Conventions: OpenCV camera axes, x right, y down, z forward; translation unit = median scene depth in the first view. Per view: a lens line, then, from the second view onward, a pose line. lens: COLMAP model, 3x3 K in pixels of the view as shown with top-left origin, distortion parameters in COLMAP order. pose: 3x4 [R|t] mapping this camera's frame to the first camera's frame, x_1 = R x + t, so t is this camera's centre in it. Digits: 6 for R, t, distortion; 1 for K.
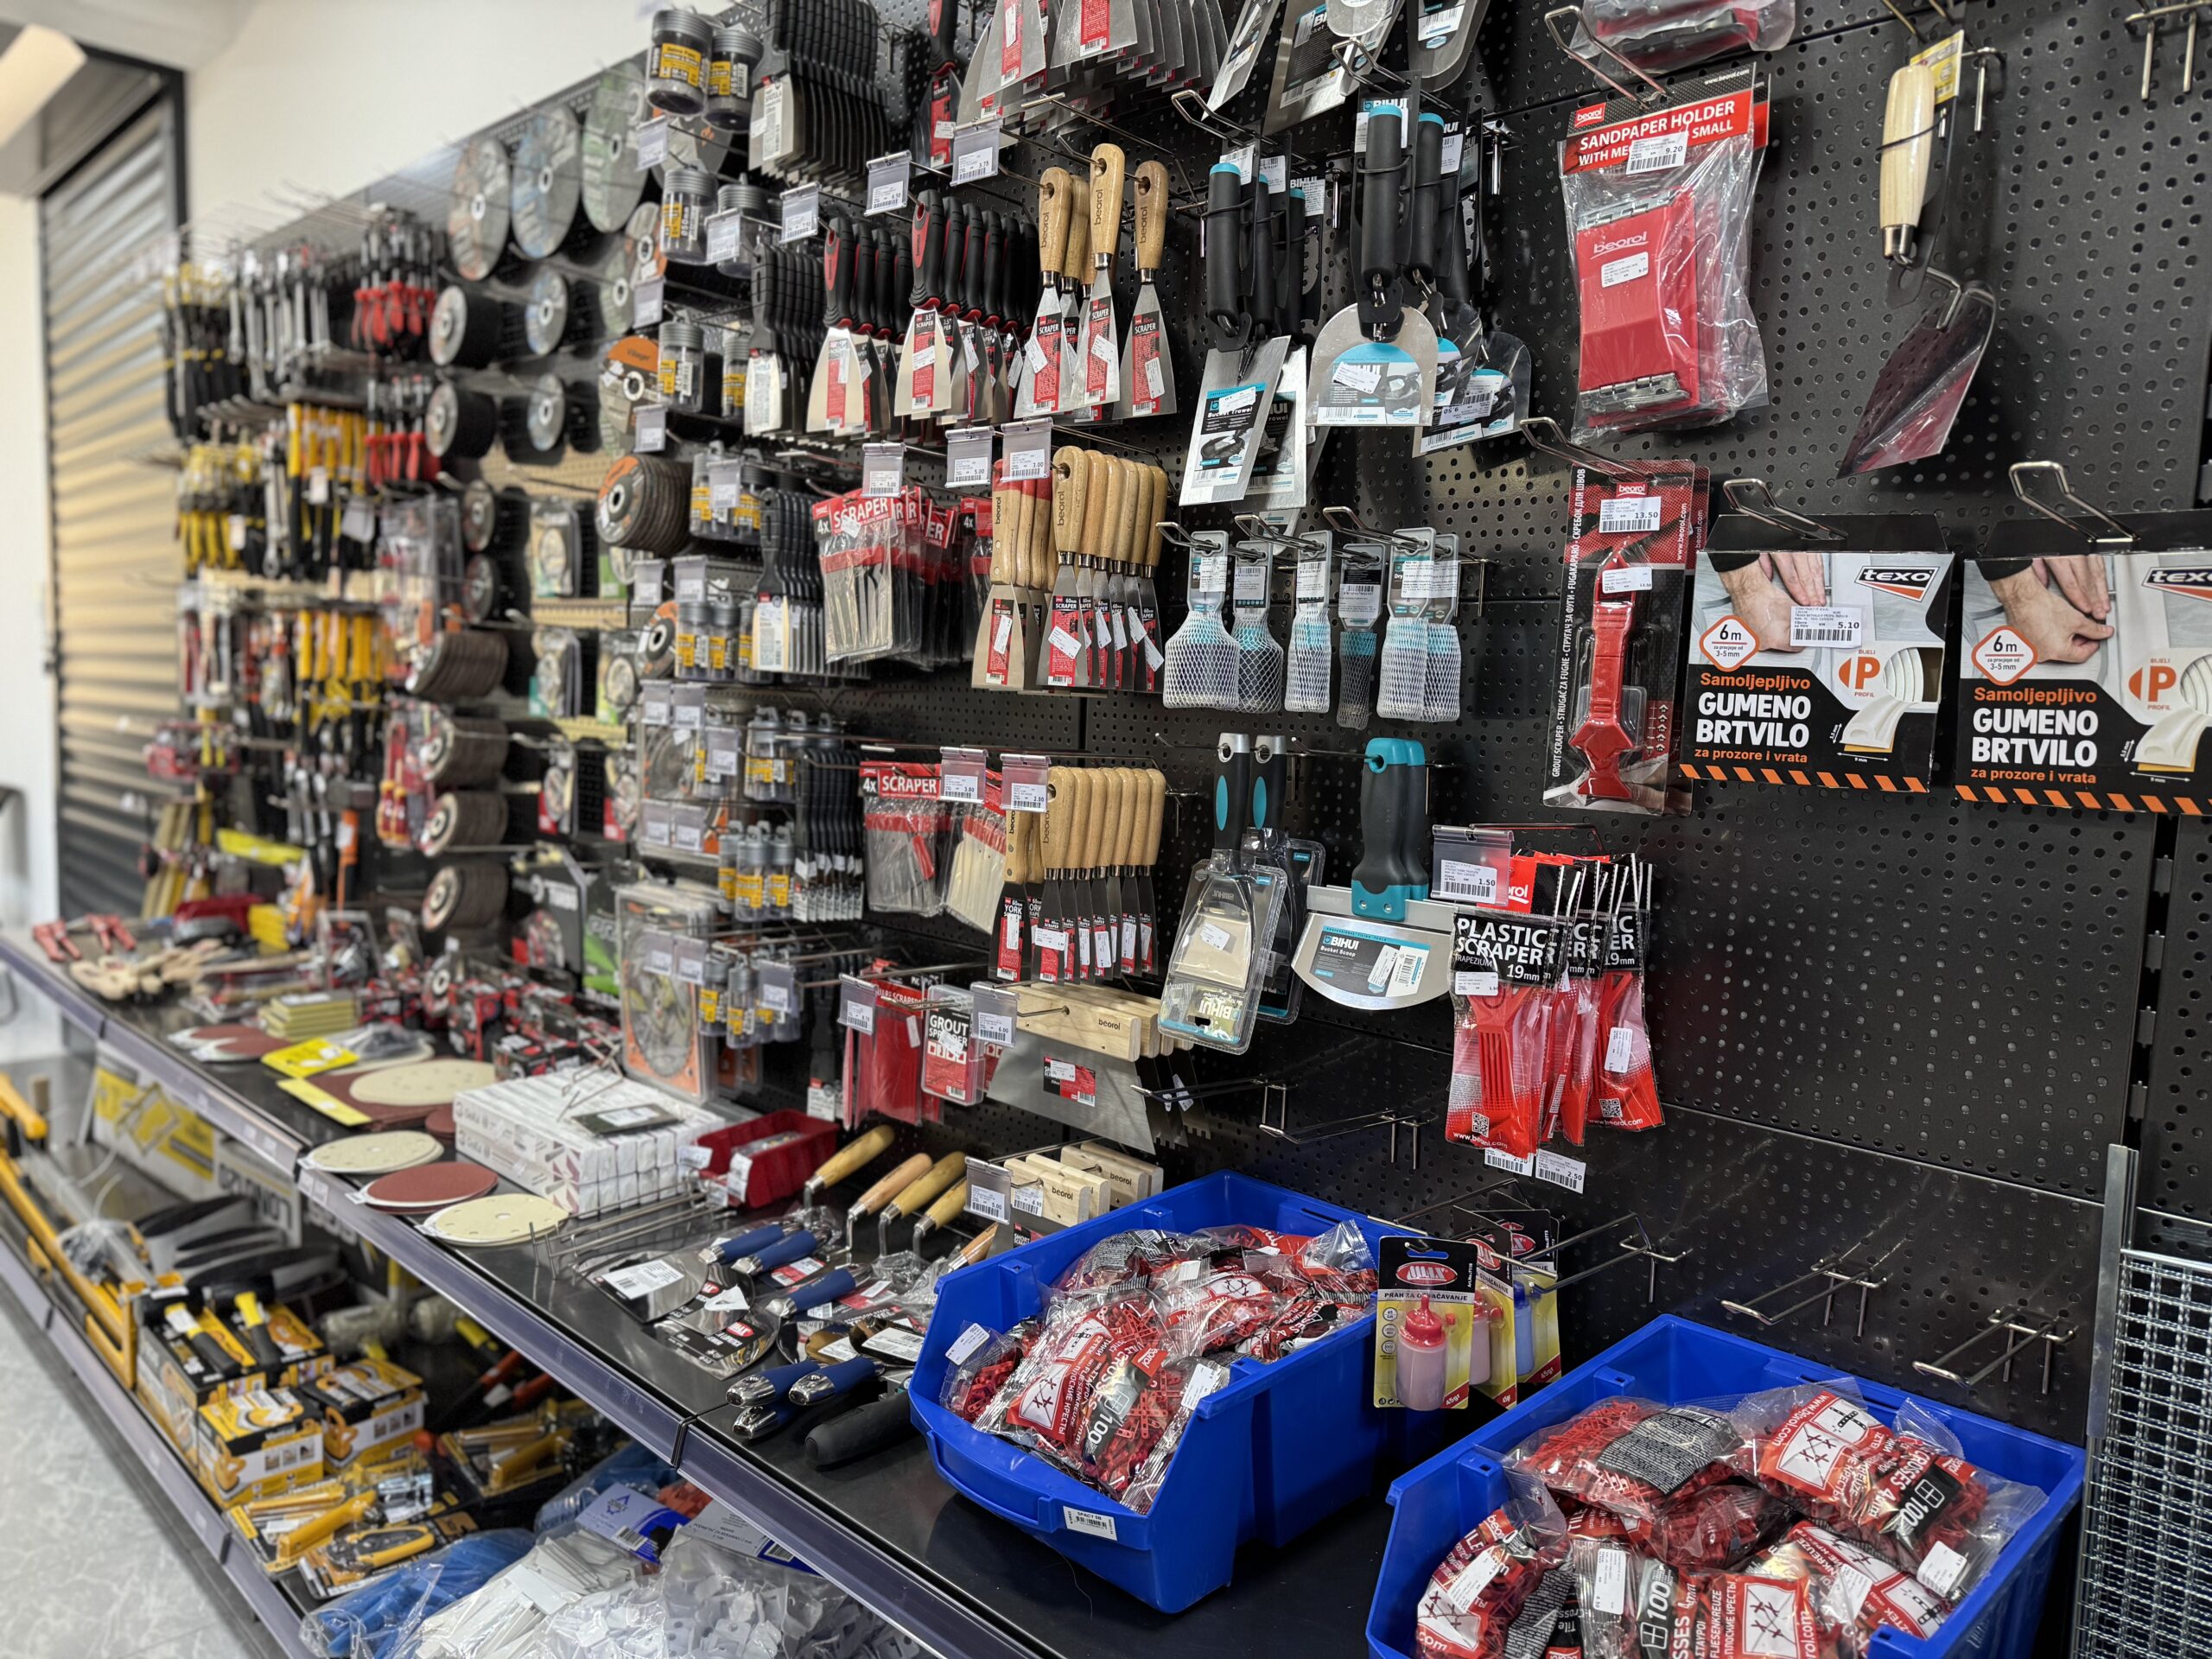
lens RADIAL K [[1527.6, 0, 1101.2], [0, 1527.6, 838.3], [0, 0, 1]] dist [0.135696, -0.217673]
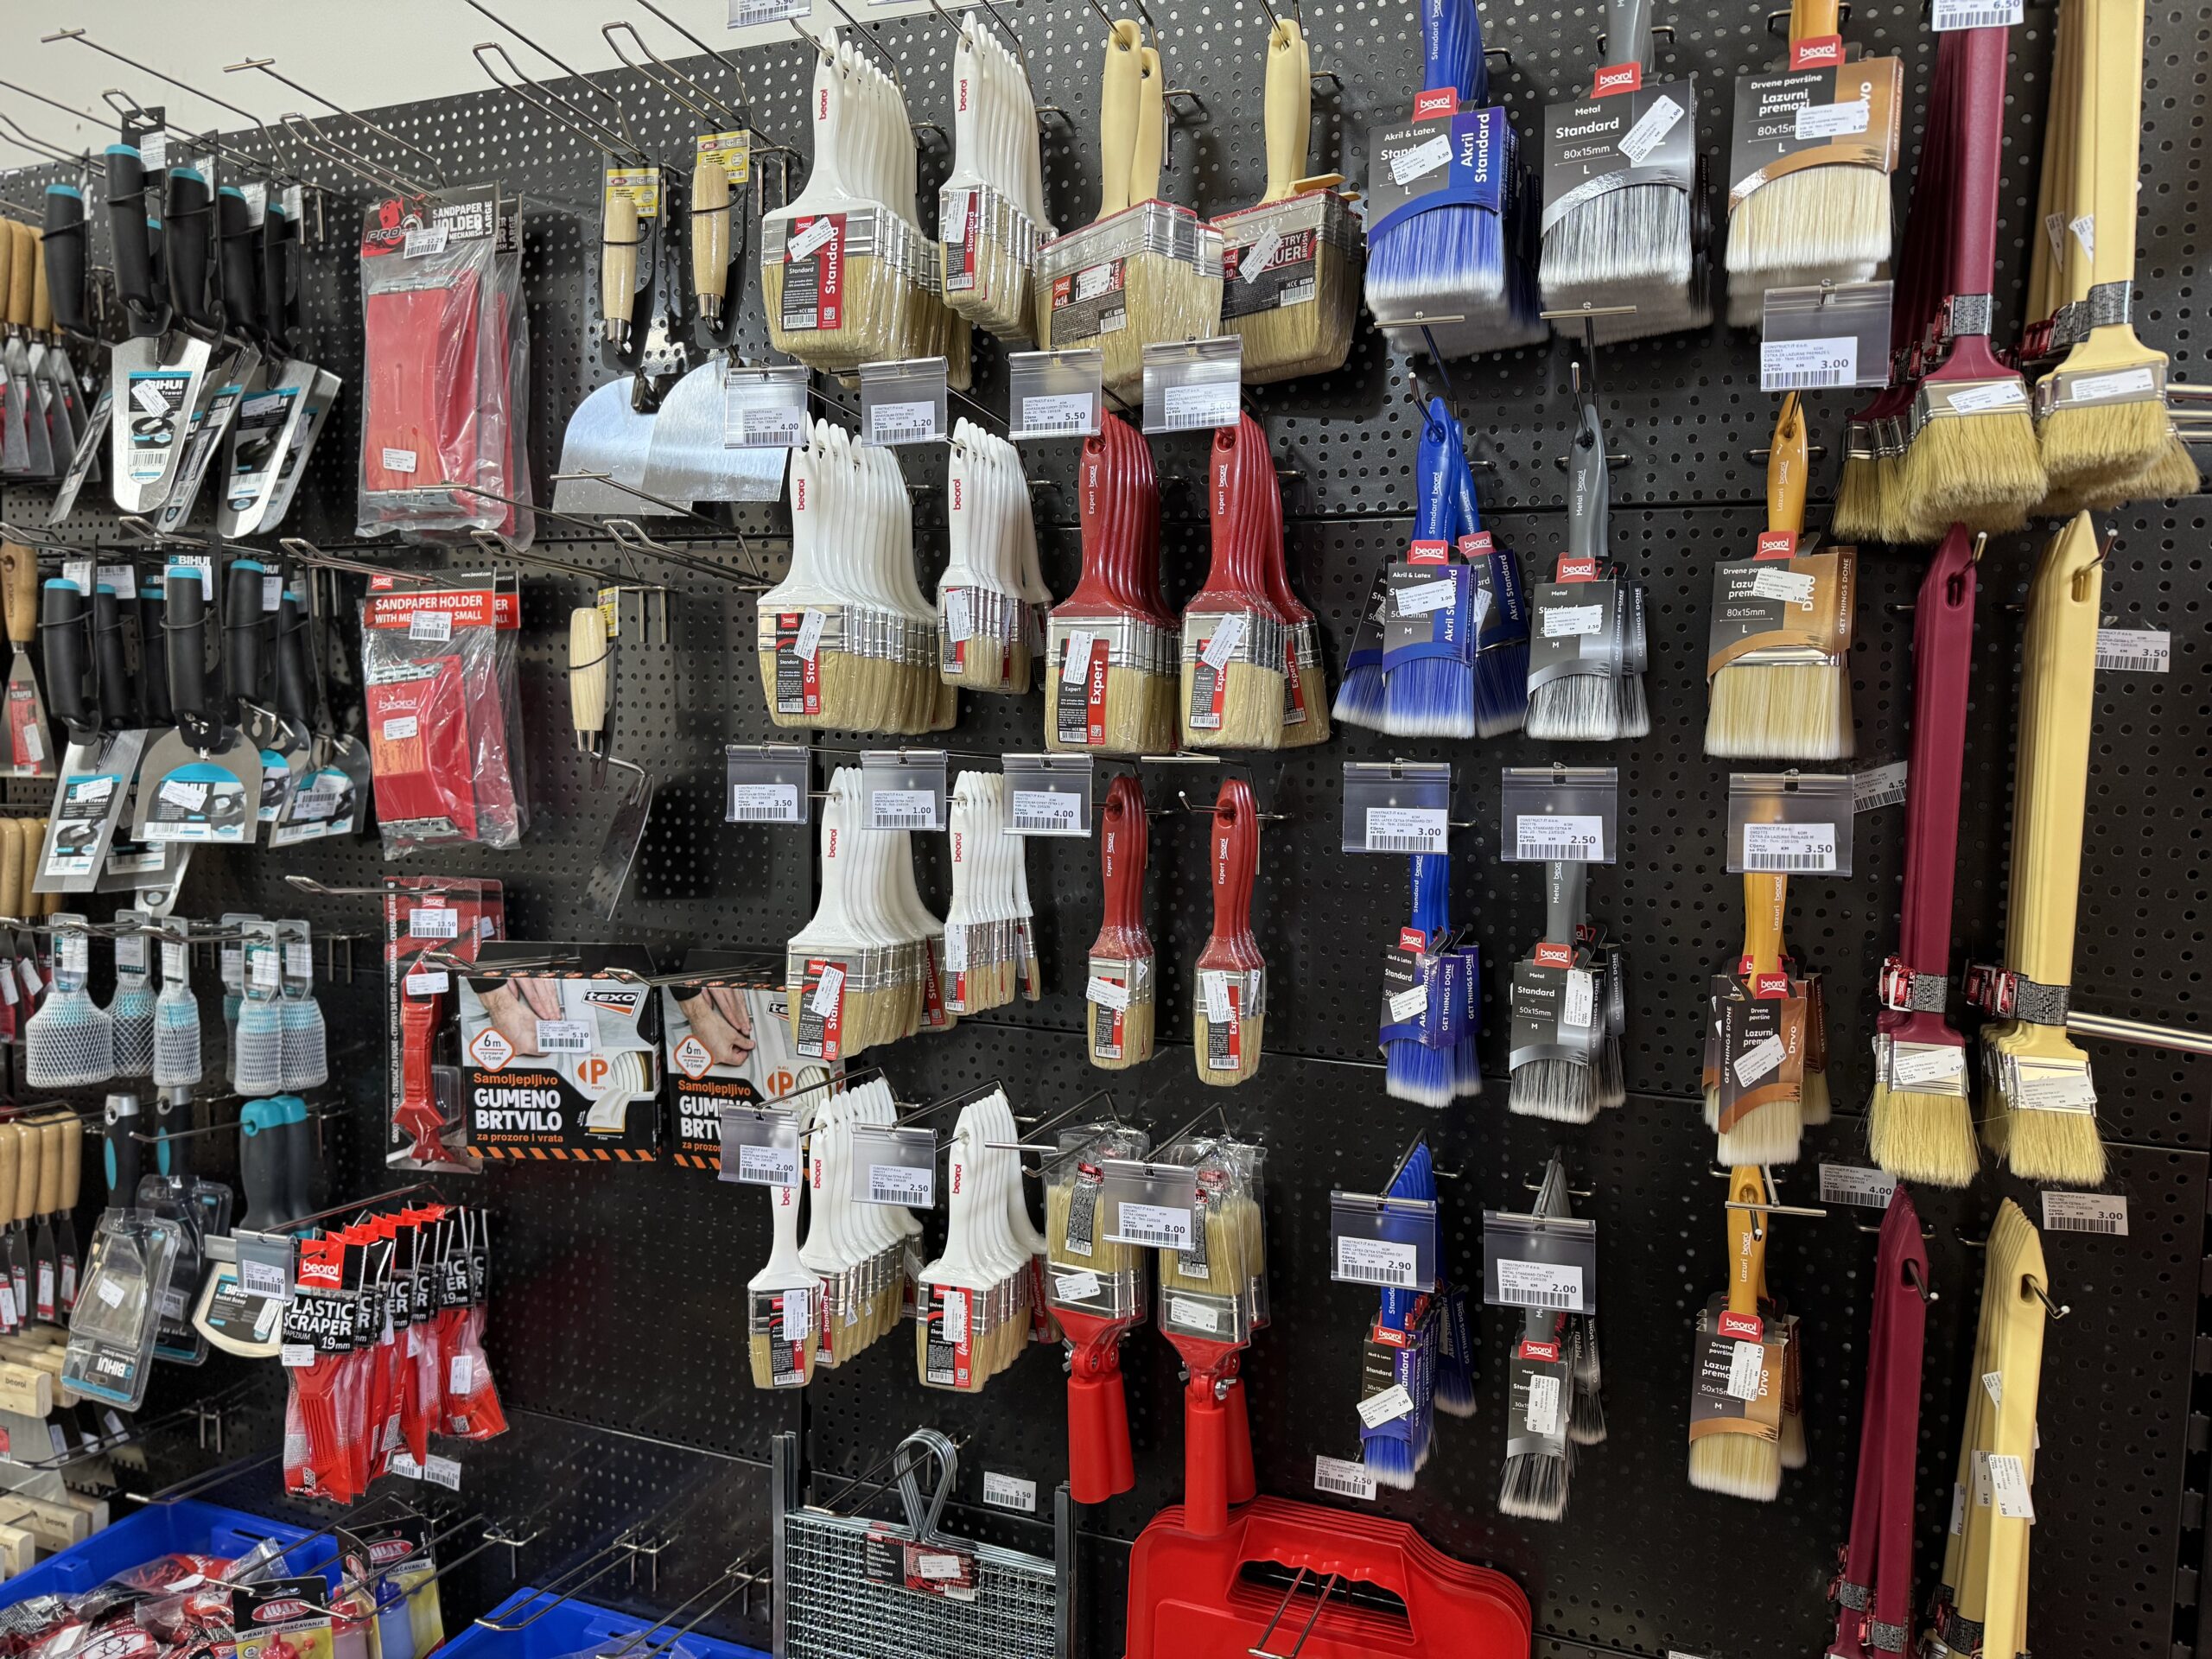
lens RADIAL K [[1568.7, 0, 1102.2], [0, 1568.7, 832.6], [0, 0, 1]] dist [-0.000823, -0.006497]
pose [[0.918093, -0.043853, 0.393931, 0.341589], [0.052443, 0.998563, -0.011060, -0.237691], [-0.392880, 0.030813, 0.919074, -0.285745]]
